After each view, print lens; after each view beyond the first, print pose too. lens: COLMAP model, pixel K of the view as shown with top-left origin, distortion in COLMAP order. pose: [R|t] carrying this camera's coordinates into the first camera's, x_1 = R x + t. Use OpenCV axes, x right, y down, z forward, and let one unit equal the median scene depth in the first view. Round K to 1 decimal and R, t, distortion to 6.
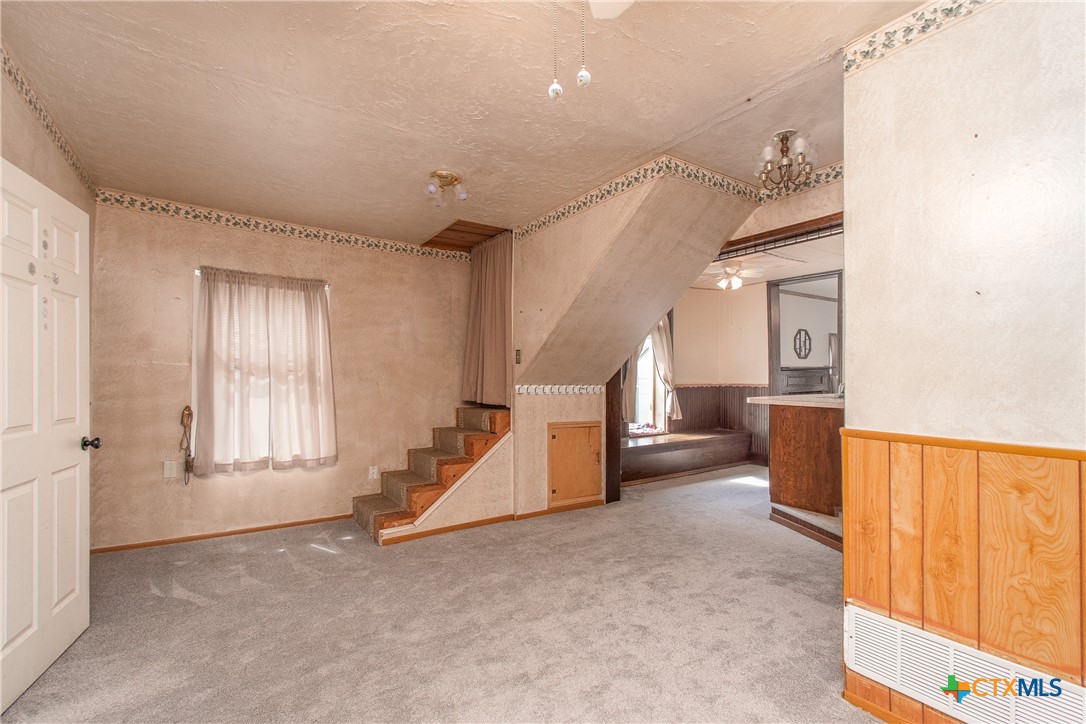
lens RADIAL K [[488.3, 0, 547.4], [0, 488.3, 374.3], [0, 0, 1]] dist [0.000209, -0.000210]
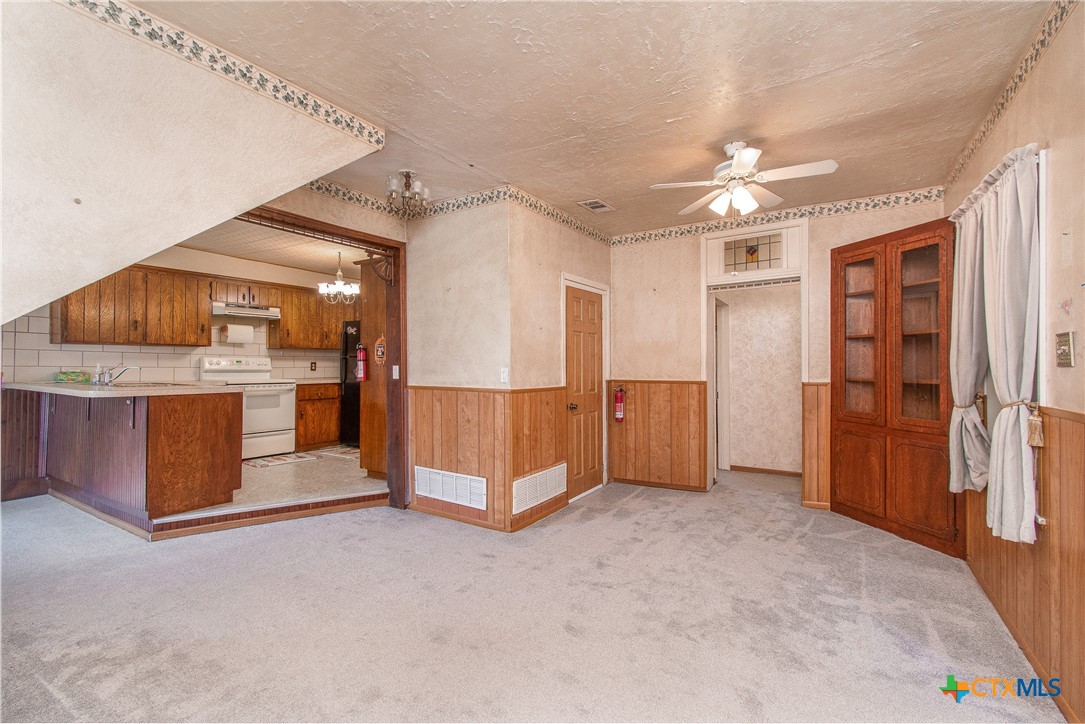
lens RADIAL K [[476.7, 0, 546.5], [0, 476.7, 363.4], [0, 0, 1]] dist [0.000890, -0.000524]
pose [[-0.399511, -0.001530, 0.916727, -0.560398], [-0.007502, 0.999971, -0.001600, 0.006335], [-0.916698, -0.007516, -0.399510, 0.804450]]
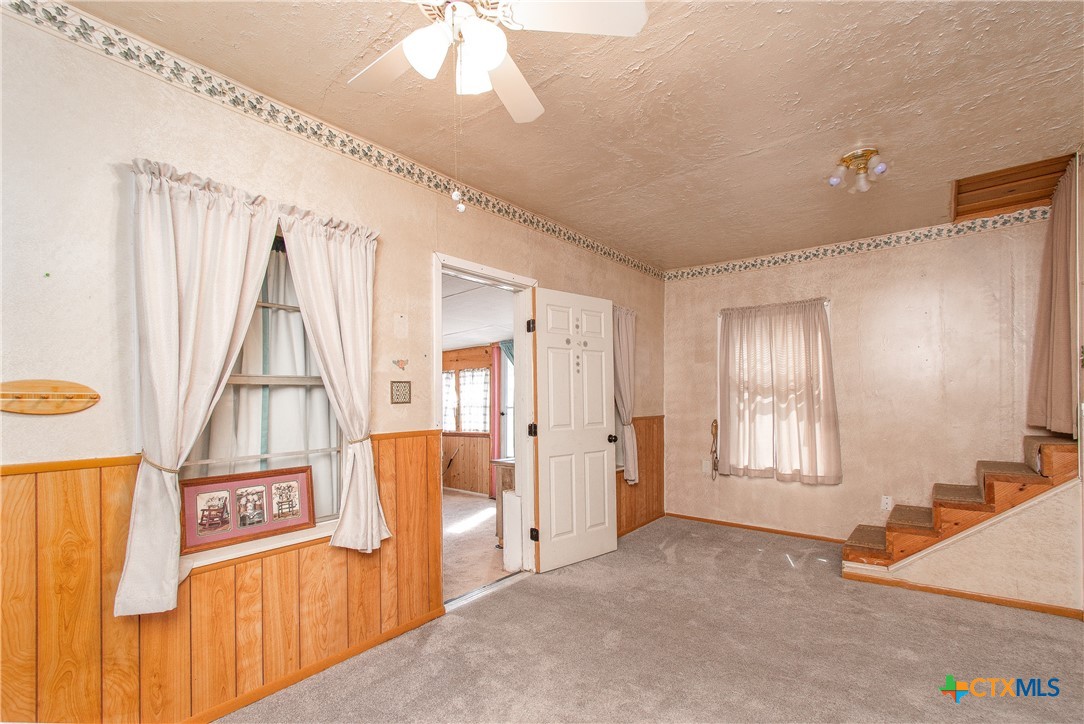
lens RADIAL K [[488.3, 0, 544.1], [0, 488.3, 396.5], [0, 0, 1]] dist [0.000442, -0.000059]
pose [[0.286685, -0.014735, -0.957912, 0.362592], [0.022009, 0.999719, -0.008791, 0.004876], [0.957772, -0.018562, 0.286928, 0.189629]]
